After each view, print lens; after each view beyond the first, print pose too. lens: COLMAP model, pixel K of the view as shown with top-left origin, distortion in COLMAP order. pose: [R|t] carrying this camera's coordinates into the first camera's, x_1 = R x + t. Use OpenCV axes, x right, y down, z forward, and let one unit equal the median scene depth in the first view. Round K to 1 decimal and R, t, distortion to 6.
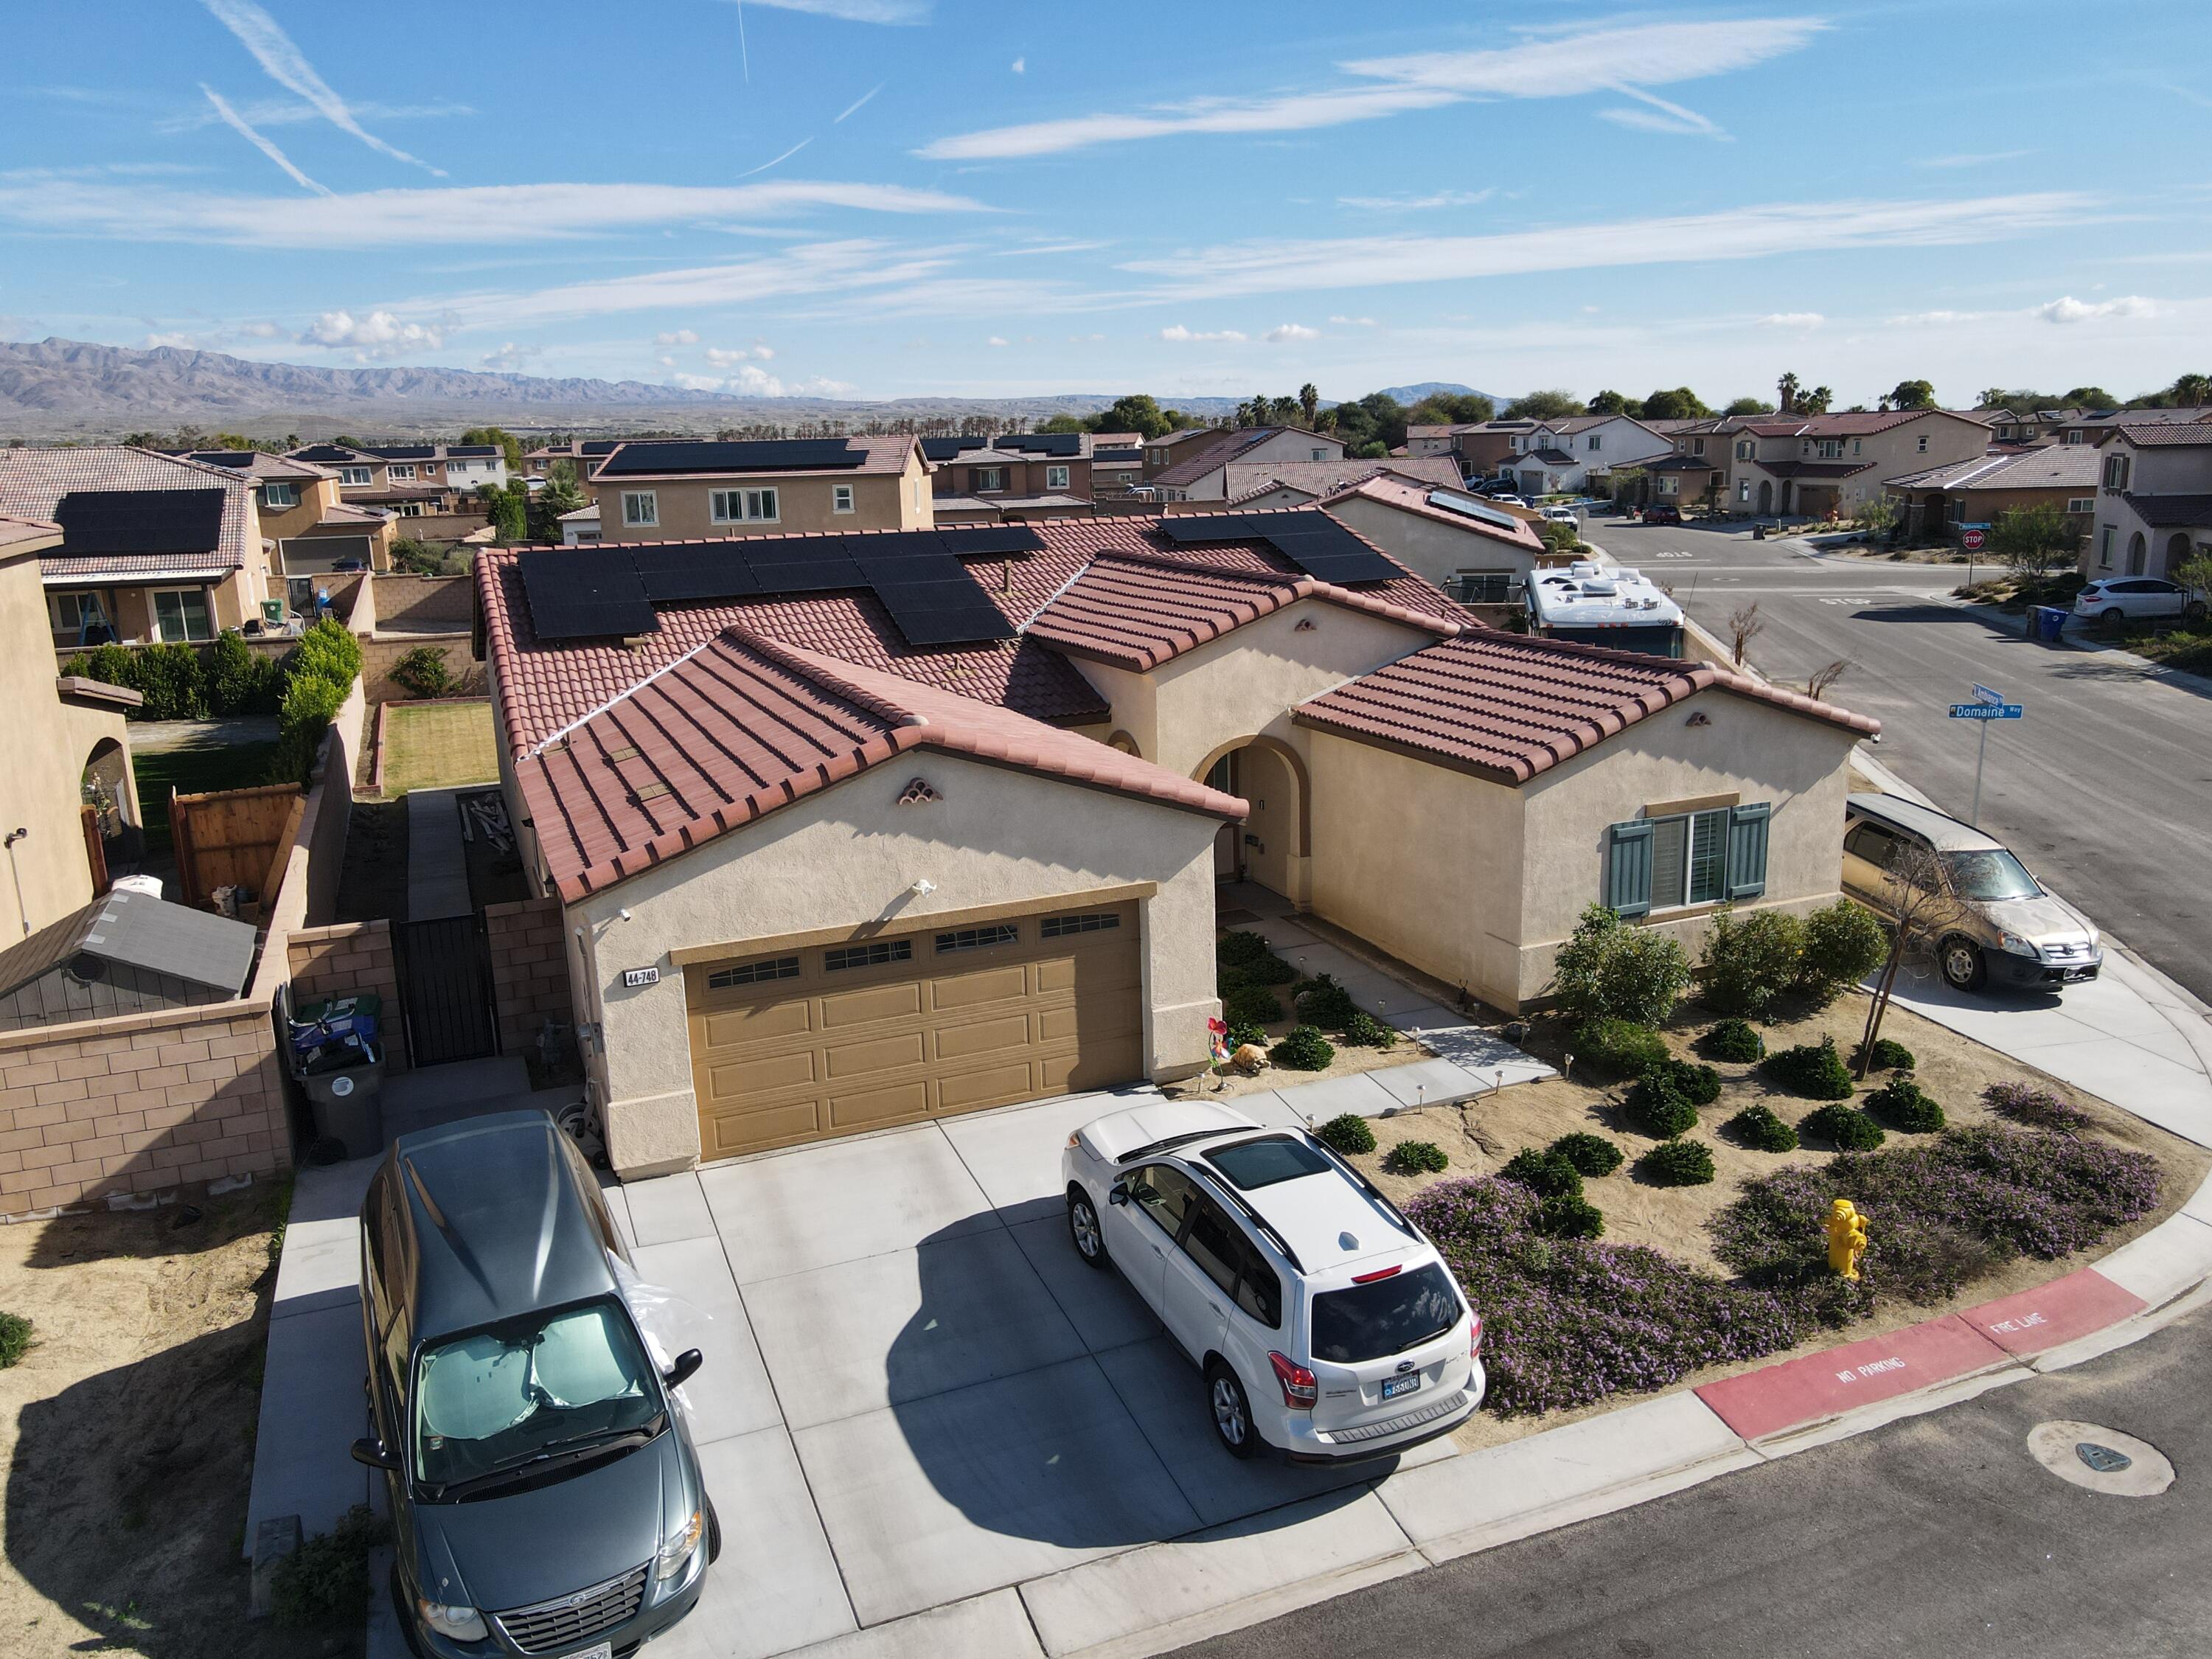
lens RADIAL K [[1596.1, 0, 1094.6], [0, 1596.1, 860.2], [0, 0, 1]] dist [0.003291, 0.031219]
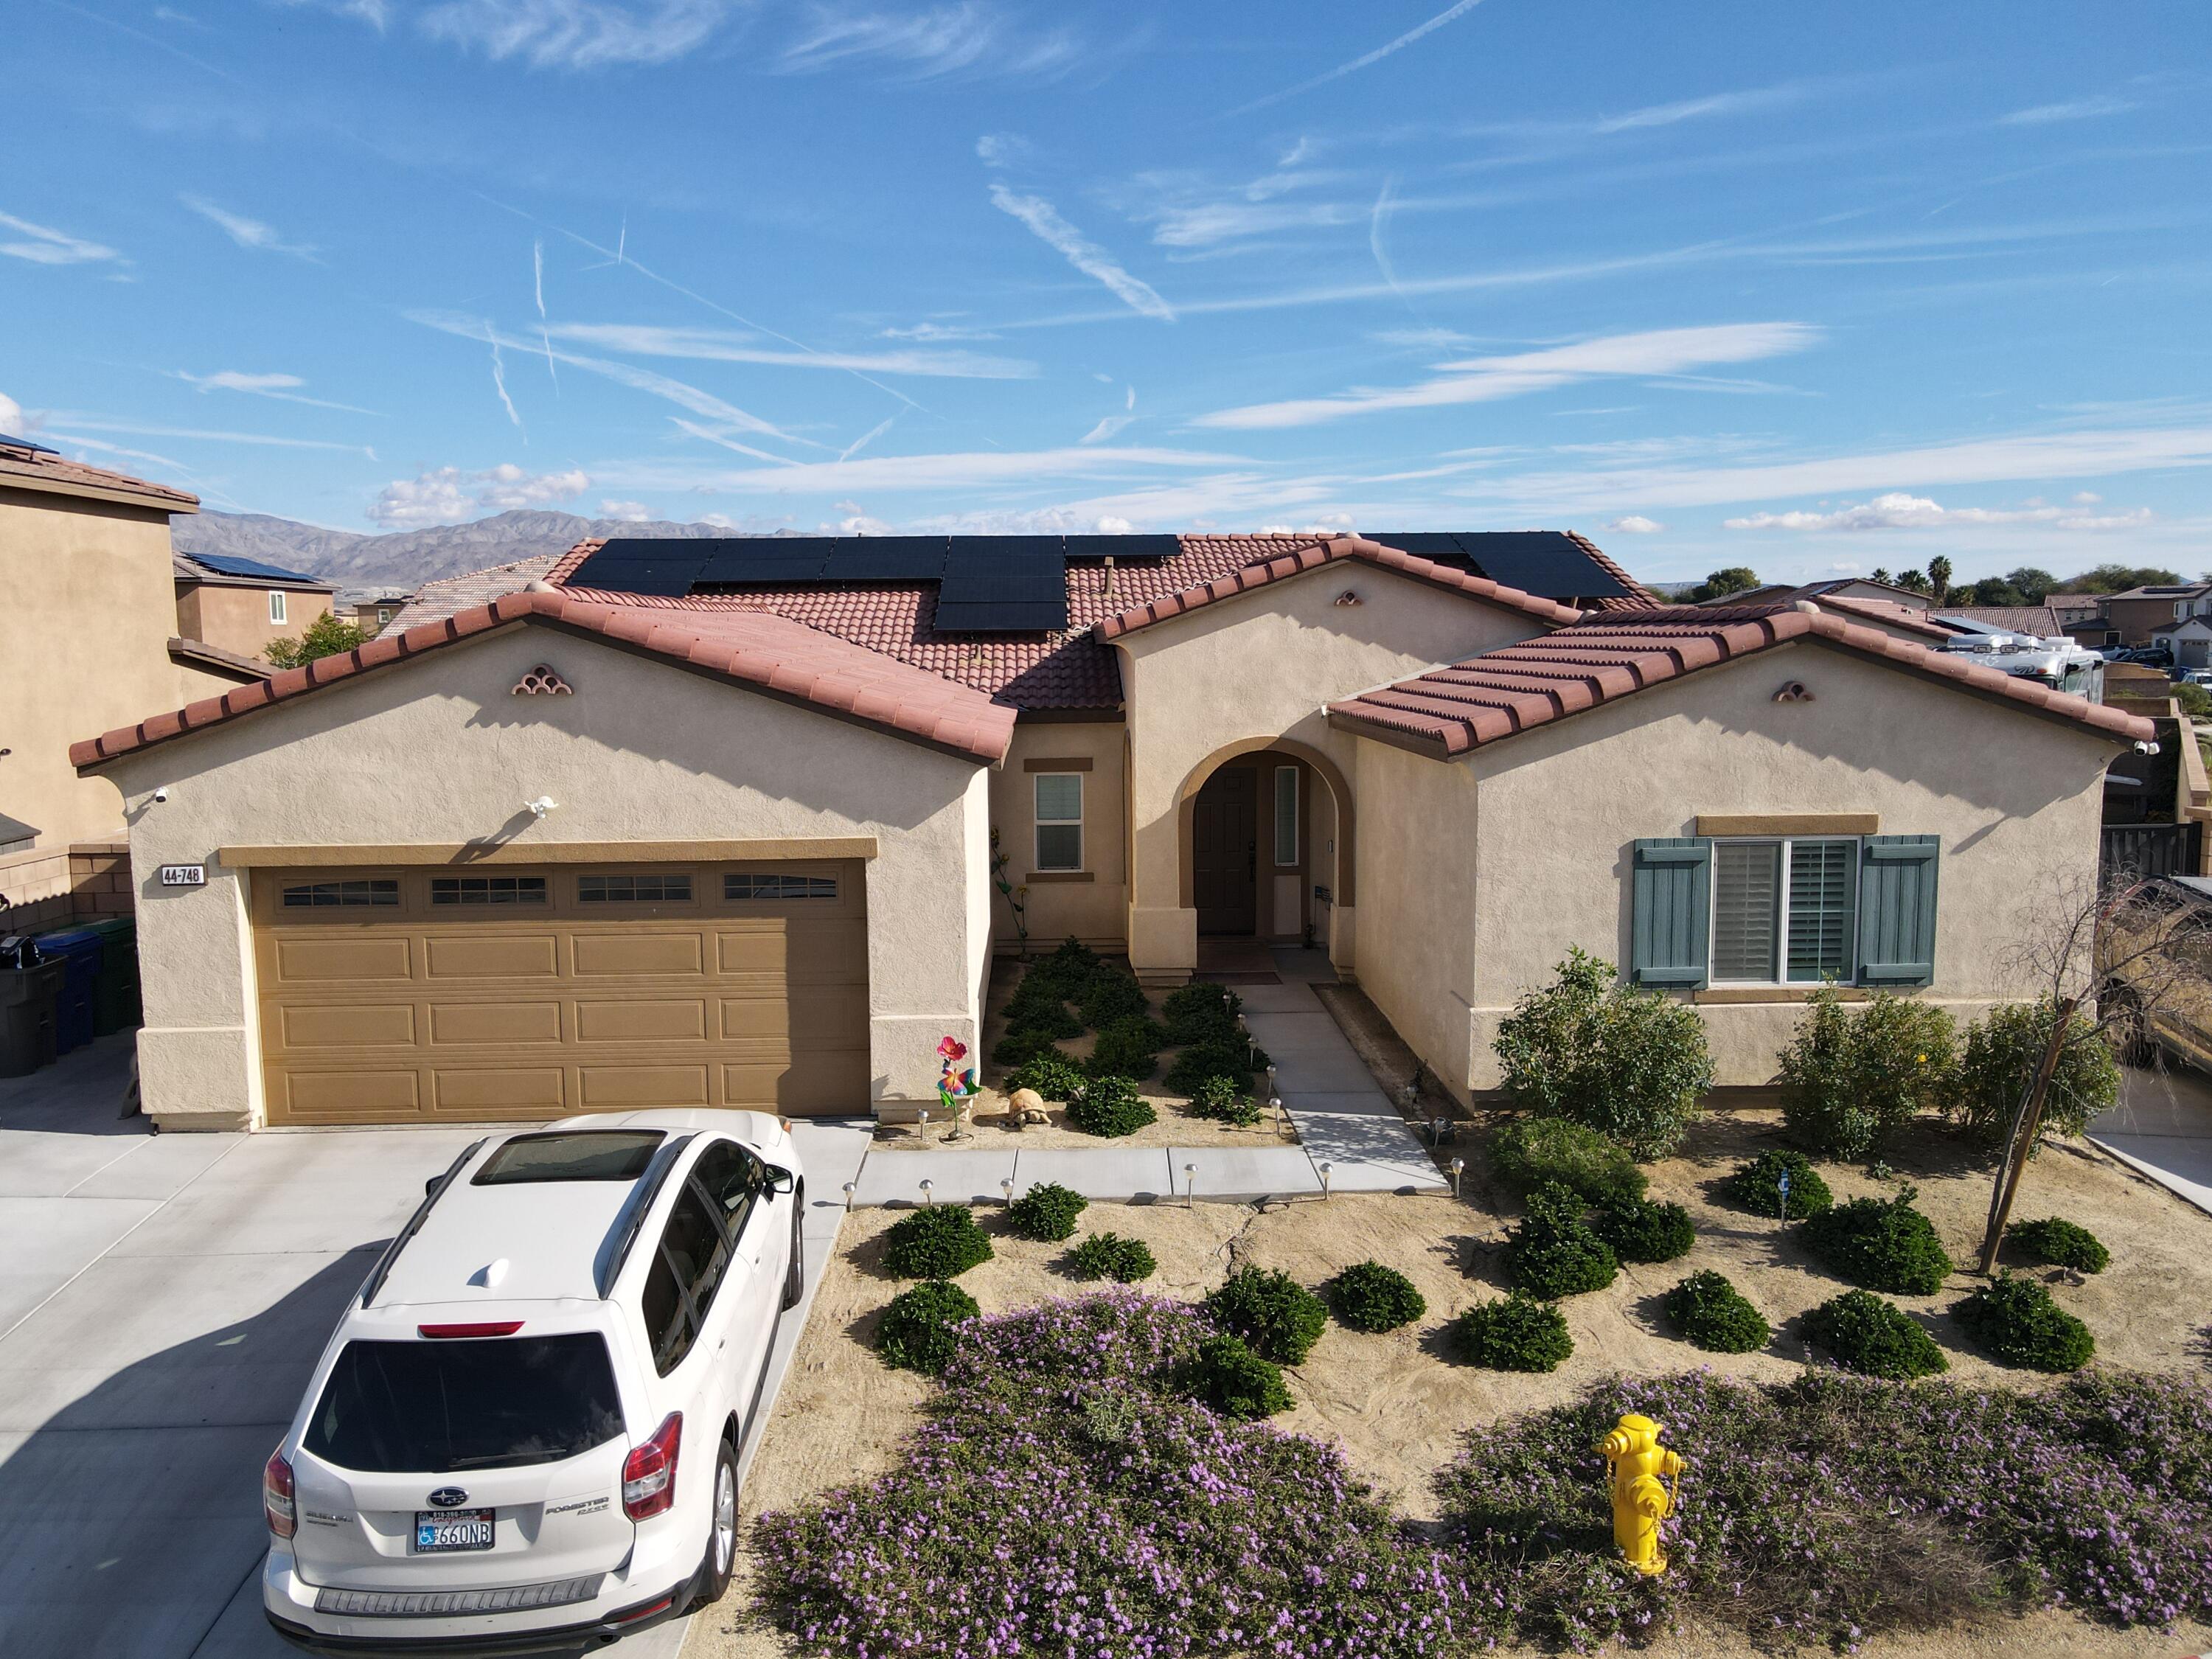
lens RADIAL K [[1611.0, 0, 1100.9], [0, 1611.0, 852.5], [0, 0, 1]] dist [0.010190, 0.010299]
pose [[0.936120, 0.068426, -0.344961, 0.382257], [-0.107467, 0.989628, -0.095332, 0.077877], [0.334860, 0.126314, 0.933763, 0.329704]]
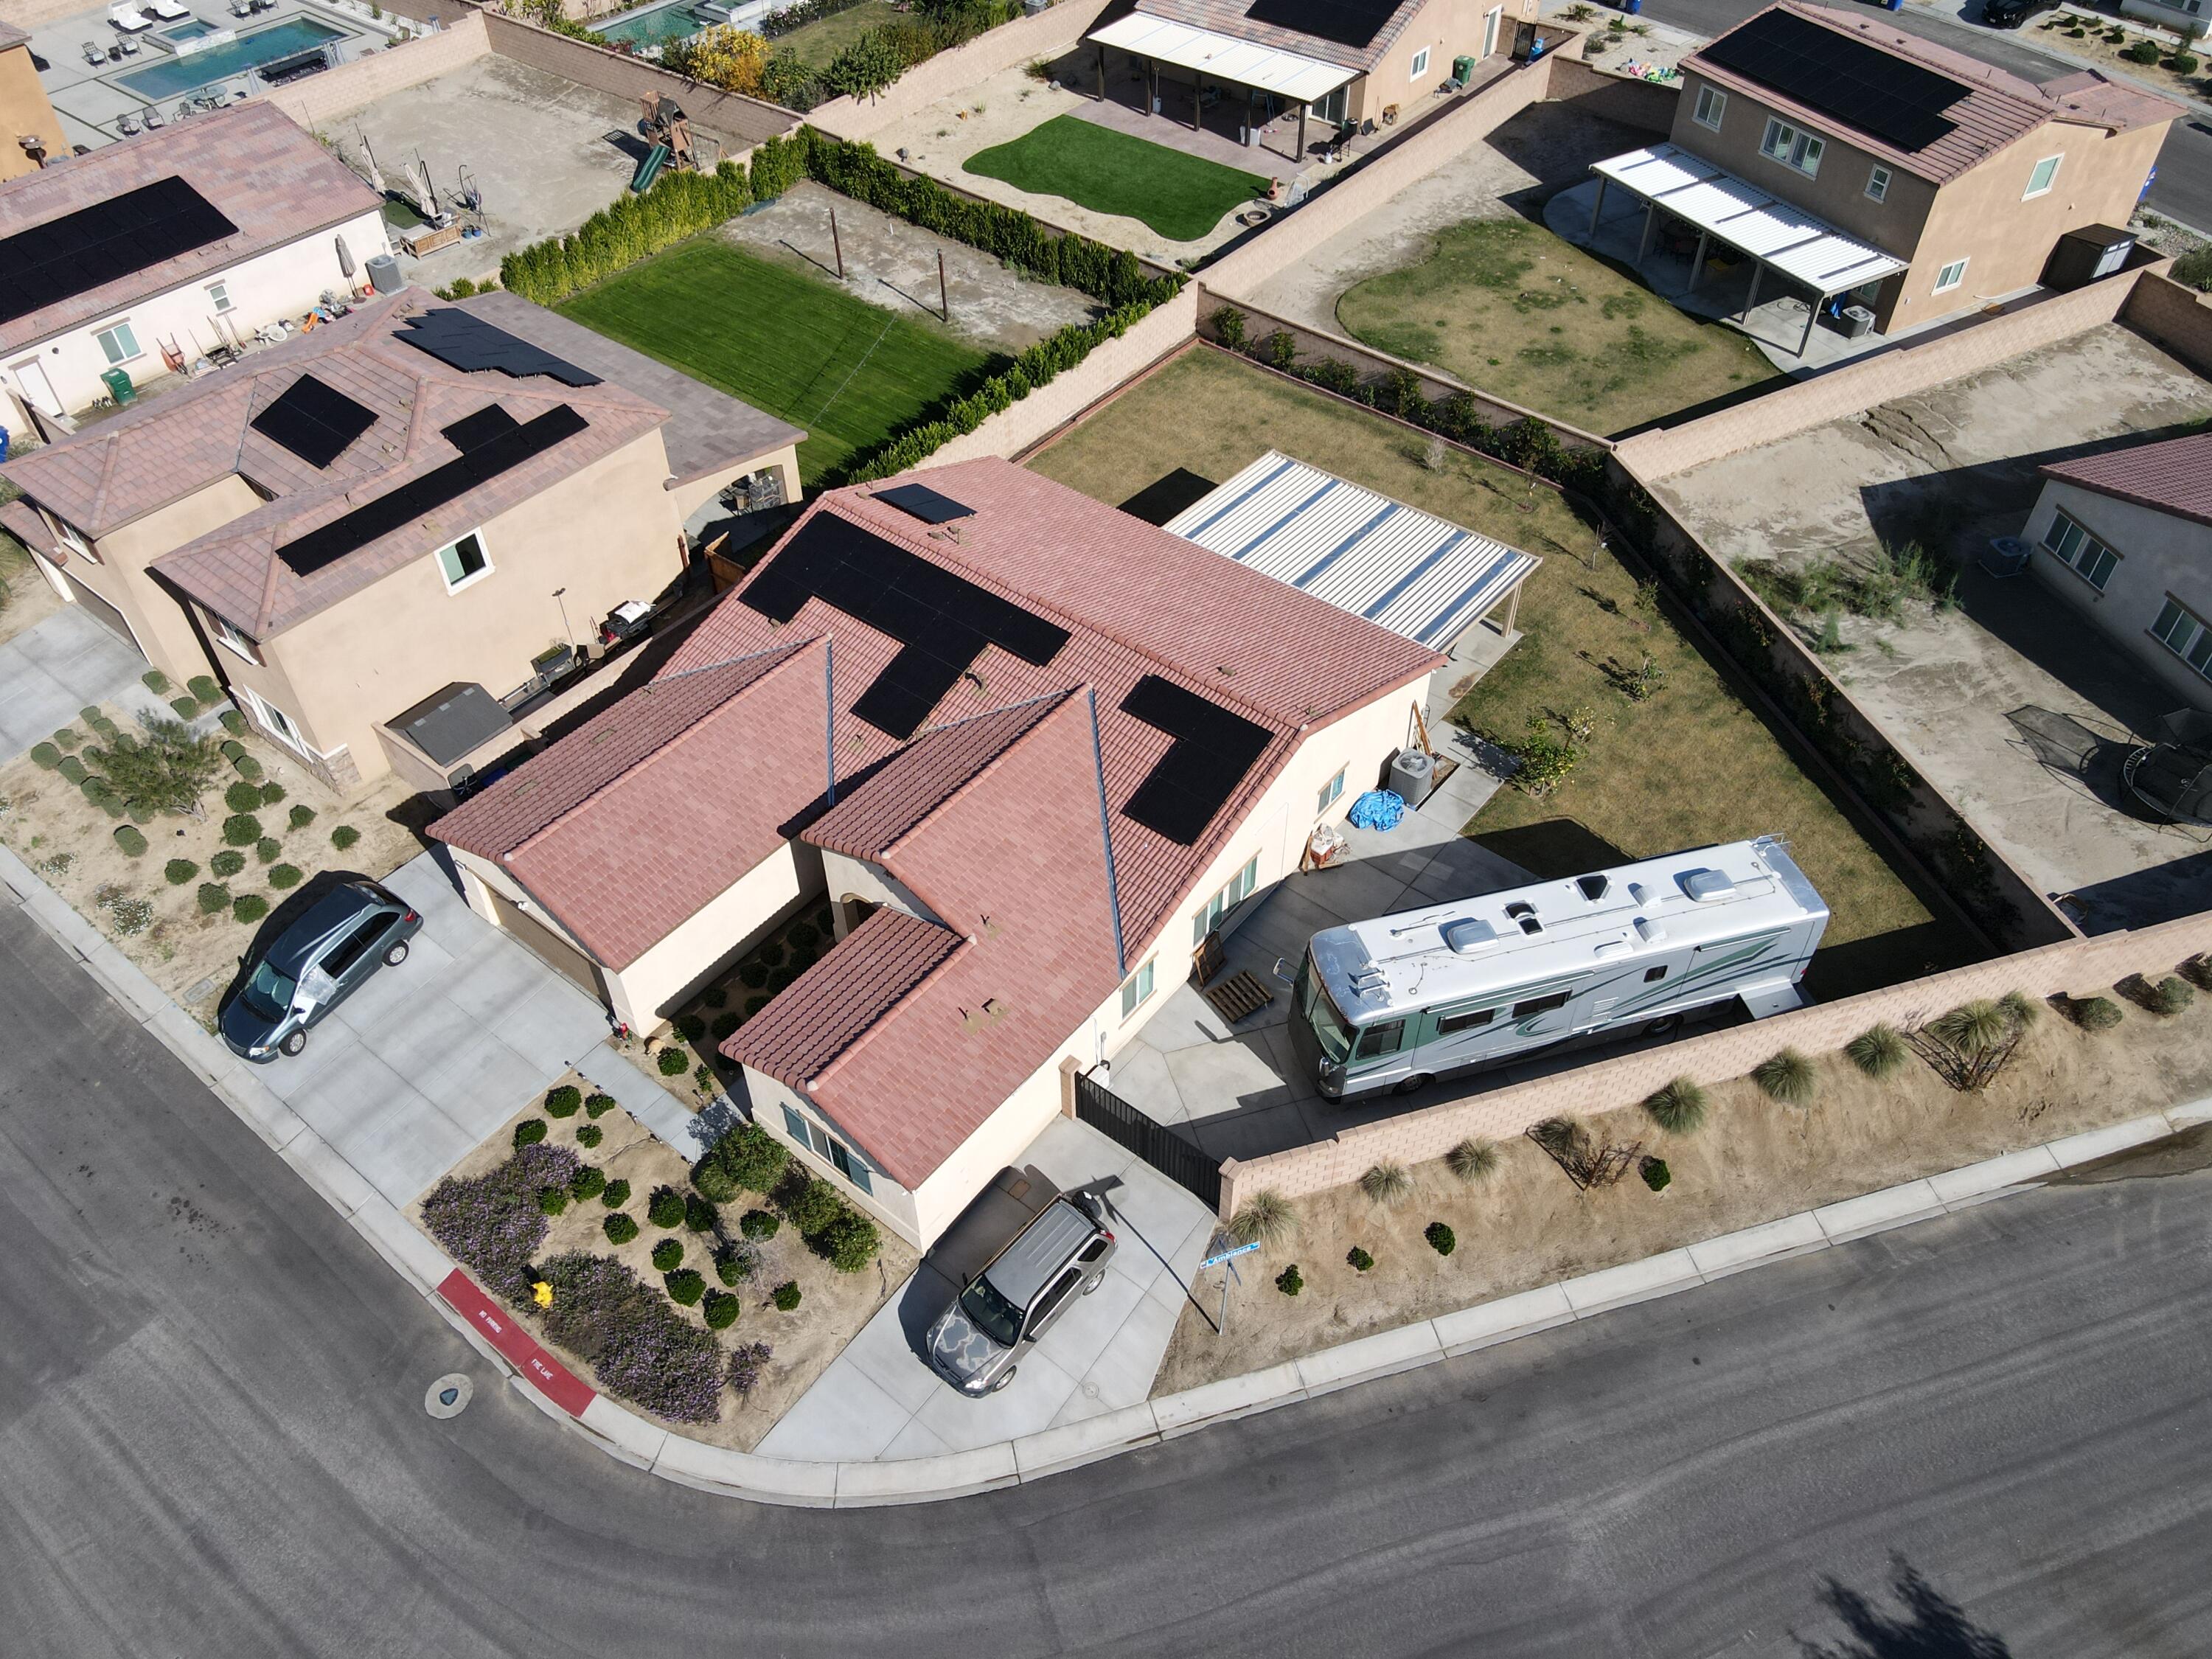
lens RADIAL K [[1577.2, 0, 1106.2], [0, 1577.2, 860.1], [0, 0, 1]] dist [0.008367, 0.010264]
pose [[0.484180, 0.653553, -0.581755, 1.466992], [-0.230936, 0.736764, 0.635490, -1.549034], [0.843942, -0.173343, 0.507655, 0.507680]]
